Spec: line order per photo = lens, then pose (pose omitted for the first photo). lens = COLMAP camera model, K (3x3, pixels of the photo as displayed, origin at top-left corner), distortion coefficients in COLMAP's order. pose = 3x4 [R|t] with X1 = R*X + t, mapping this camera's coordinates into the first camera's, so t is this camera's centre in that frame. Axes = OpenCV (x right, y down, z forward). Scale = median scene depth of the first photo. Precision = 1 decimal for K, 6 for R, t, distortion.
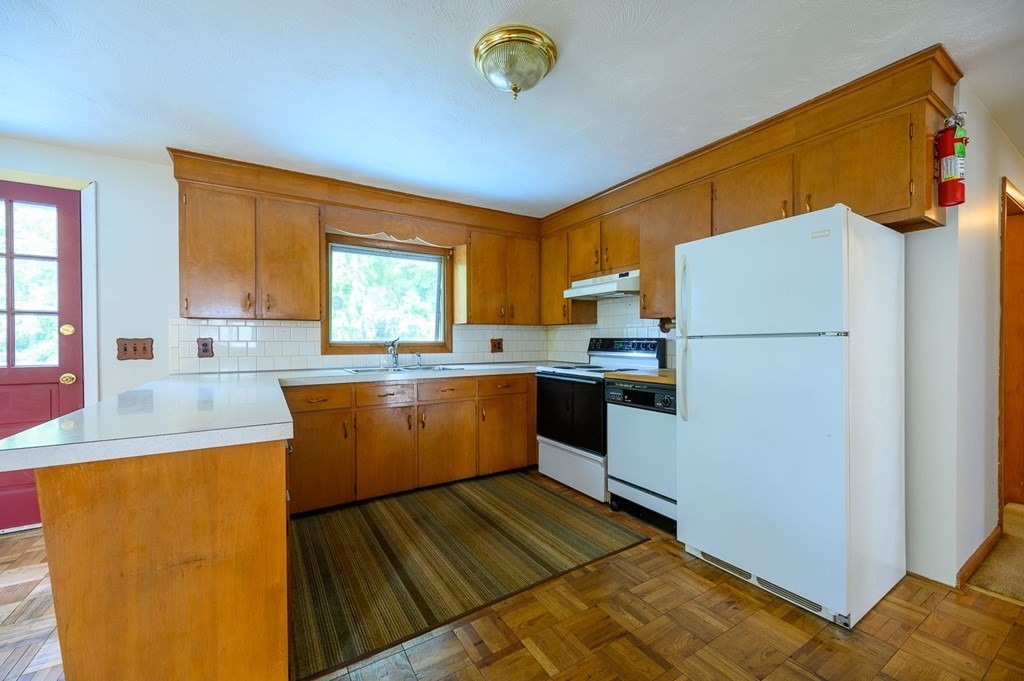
lens RADIAL K [[406.2, 0, 514.4], [0, 406.2, 339.8], [0, 0, 1]] dist [-0.003860, 0.000176]
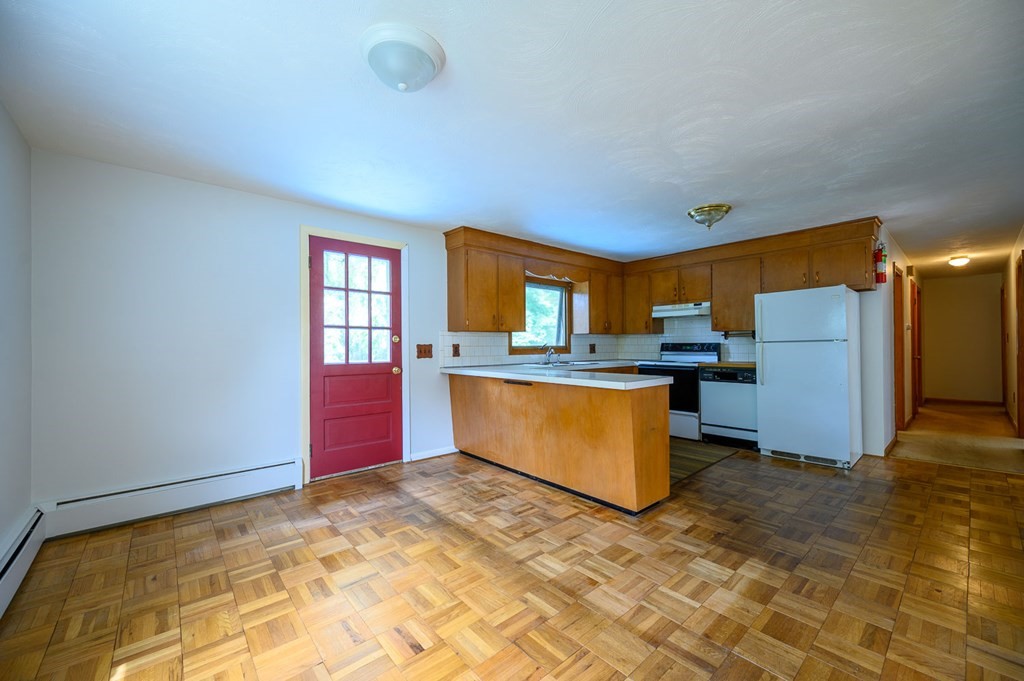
lens RADIAL K [[406.2, 0, 515.0], [0, 406.2, 339.9], [0, 0, 1]] dist [-0.003860, 0.000176]
pose [[0.986245, -0.002958, 0.165261, -0.806116], [0.005274, 0.999894, -0.013576, 0.002190], [-0.165203, 0.014261, 0.986156, -0.546995]]
